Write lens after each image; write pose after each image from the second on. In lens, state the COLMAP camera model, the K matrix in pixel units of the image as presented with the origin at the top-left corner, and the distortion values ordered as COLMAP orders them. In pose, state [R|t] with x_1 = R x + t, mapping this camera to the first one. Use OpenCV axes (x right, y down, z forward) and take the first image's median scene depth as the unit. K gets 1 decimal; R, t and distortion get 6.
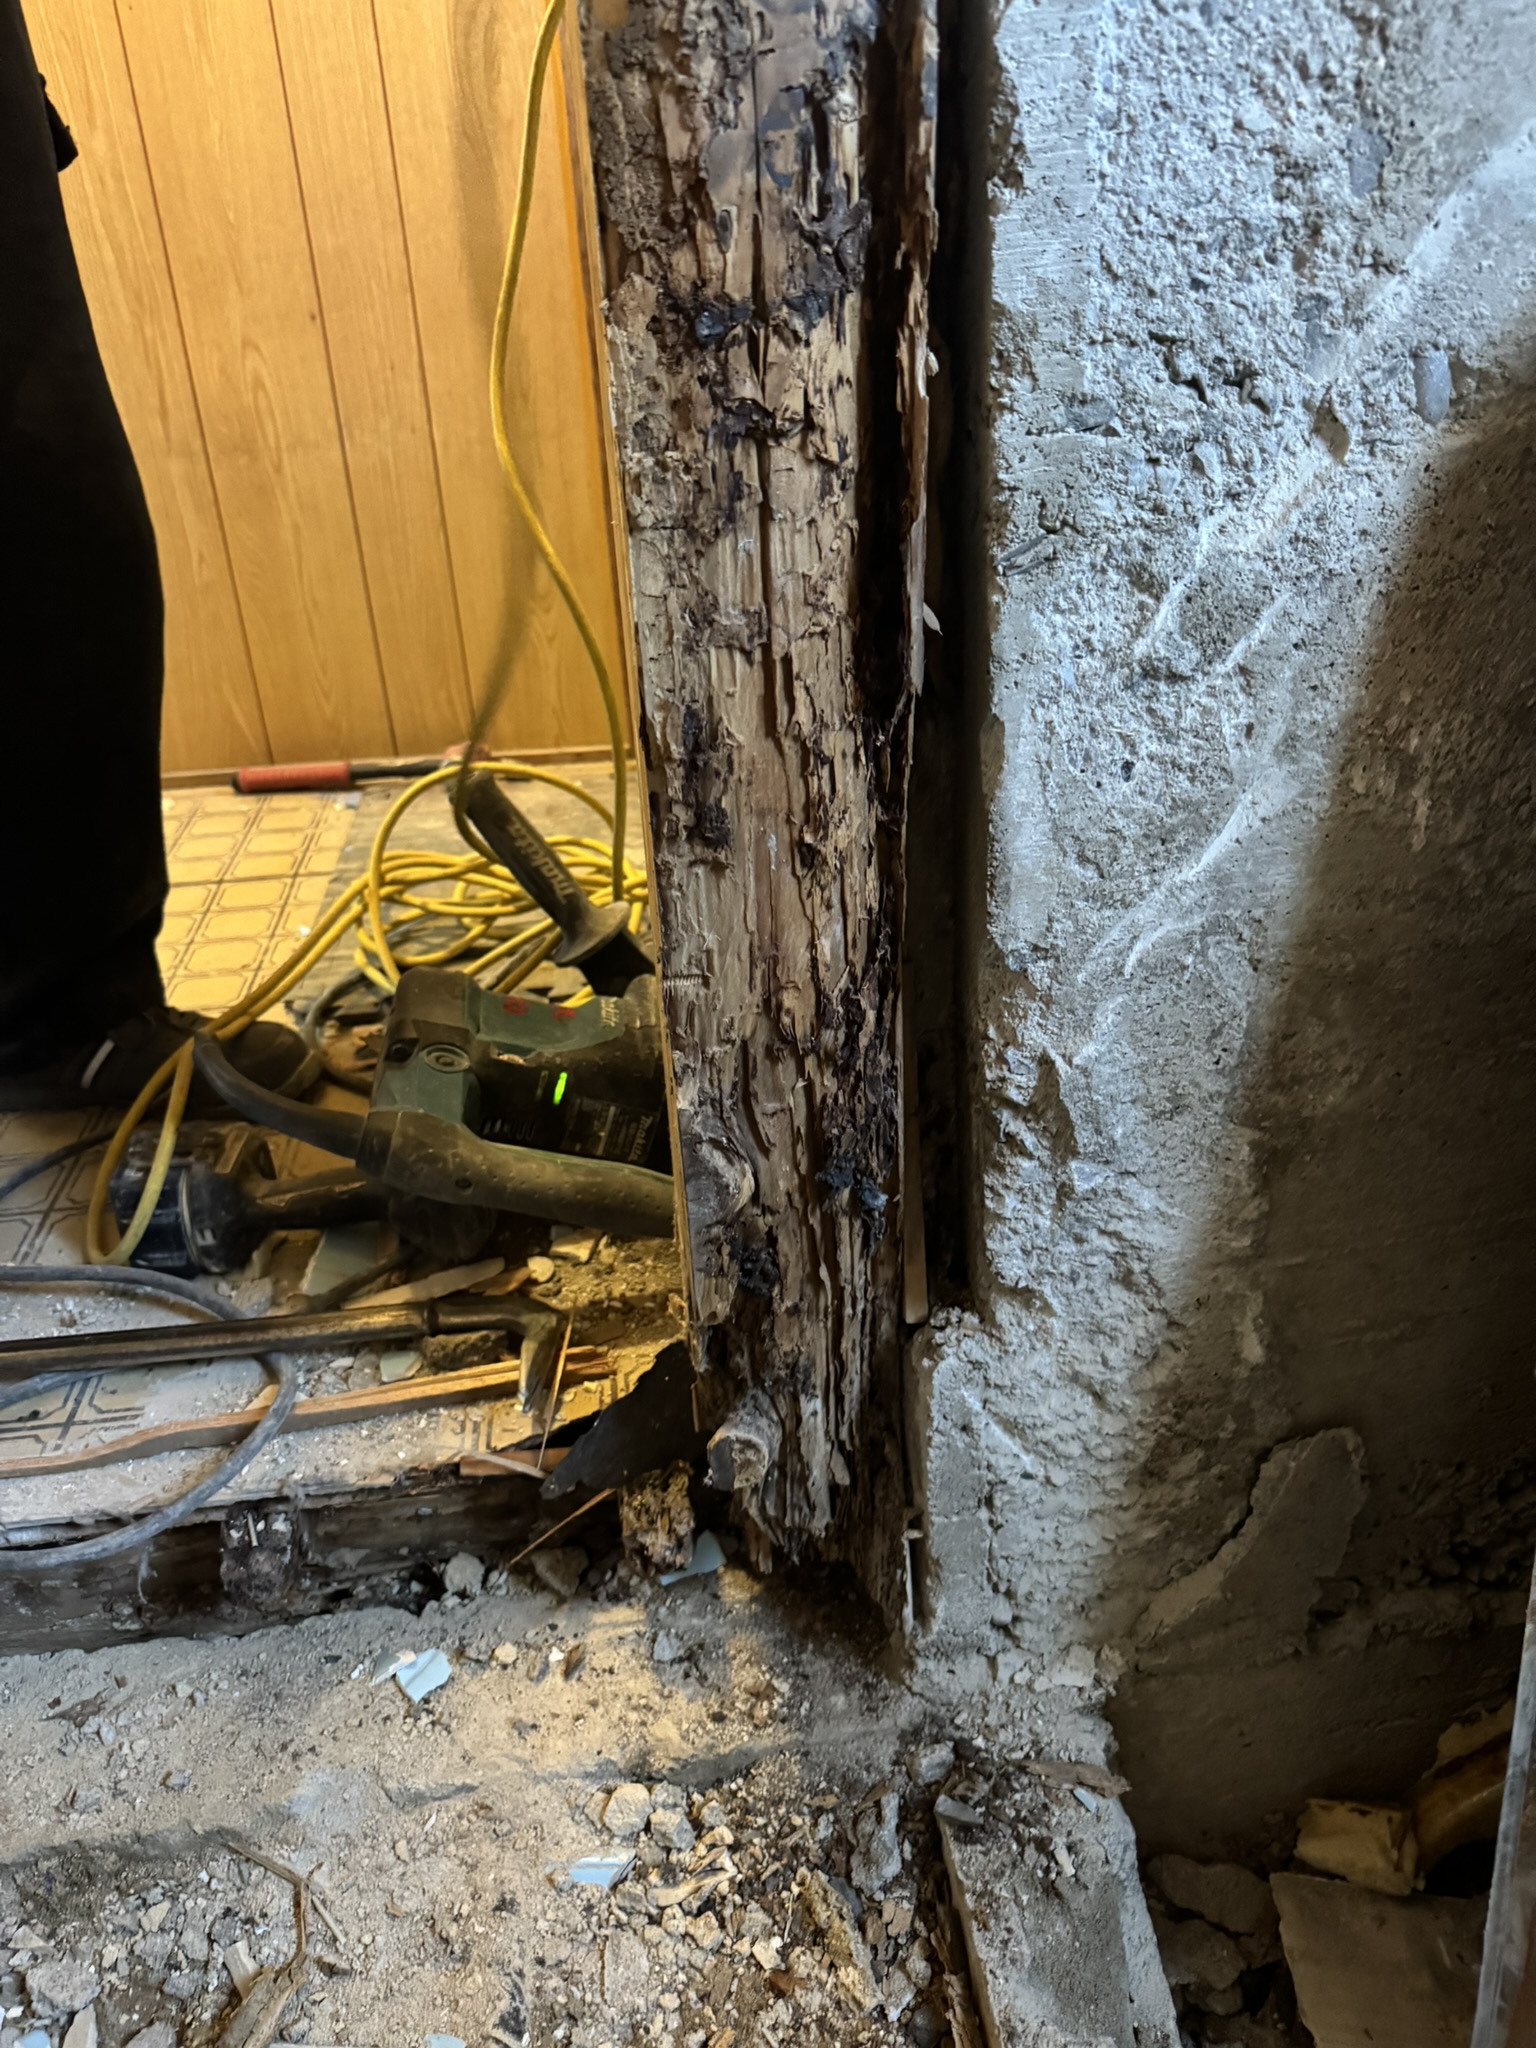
lens RADIAL K [[1451.1, 0, 773.6], [0, 1451.1, 1026.8], [0, 0, 1]] dist [0.039795, -0.056597]
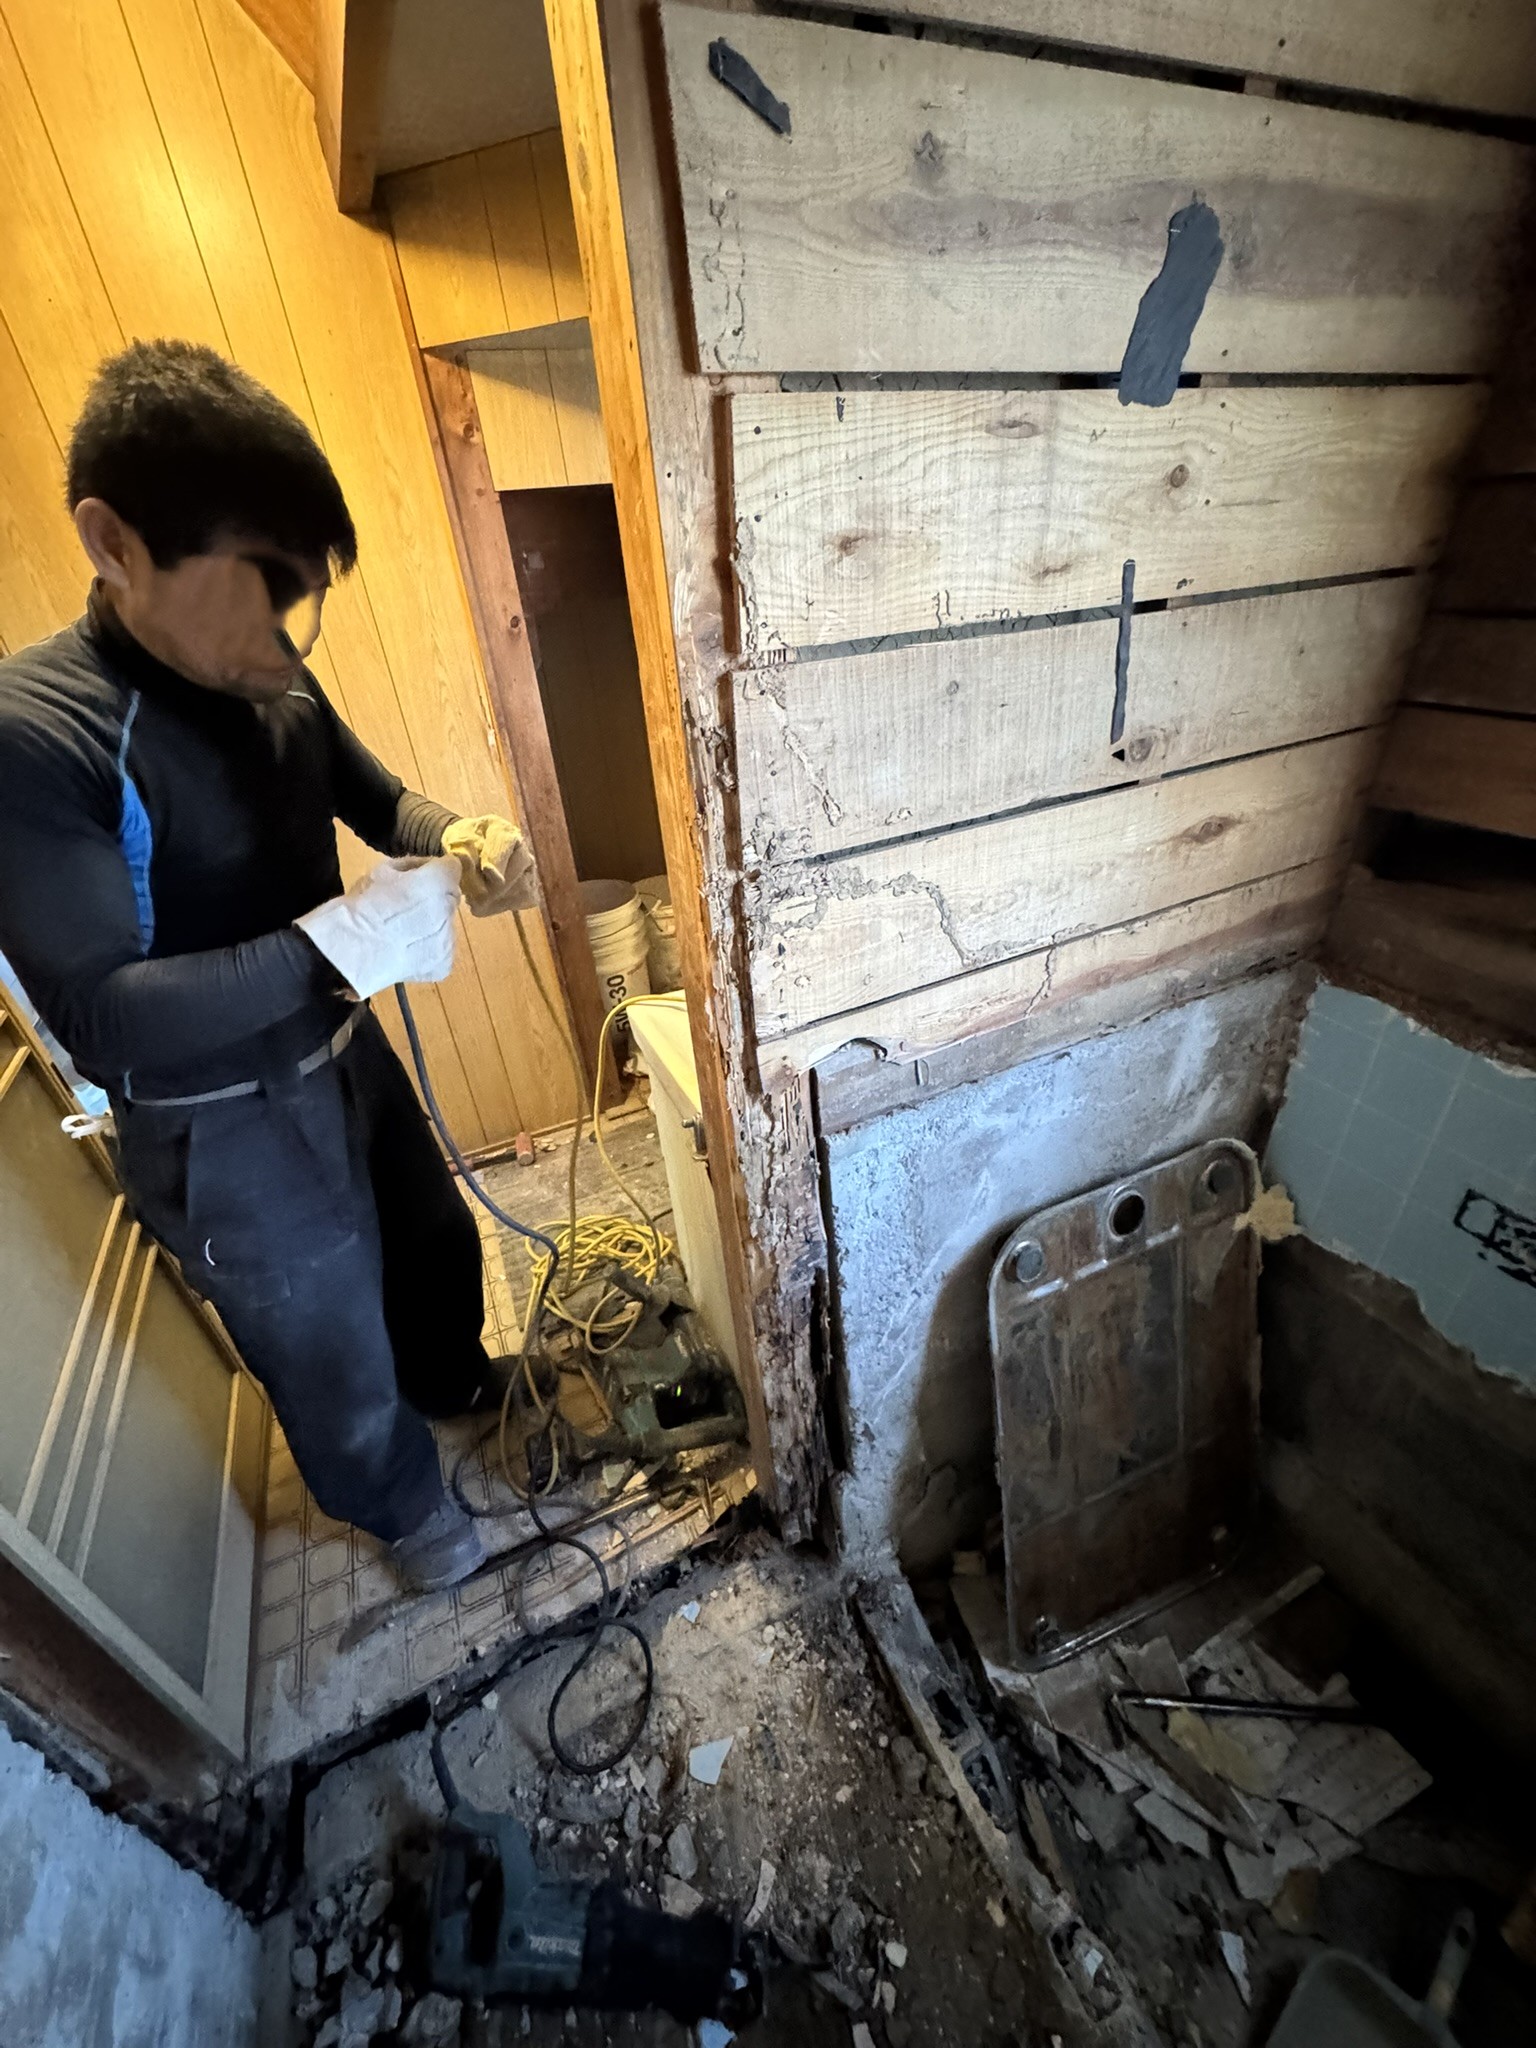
lens RADIAL K [[817.3, 0, 761.6], [0, 817.3, 1033.9], [0, 0, 1]] dist [0.009665, 0.001053]
pose [[0.955658, -0.184599, 0.229435, -0.304485], [0.172982, 0.982439, 0.069937, -0.968760], [-0.238316, -0.027148, 0.970808, -0.788054]]
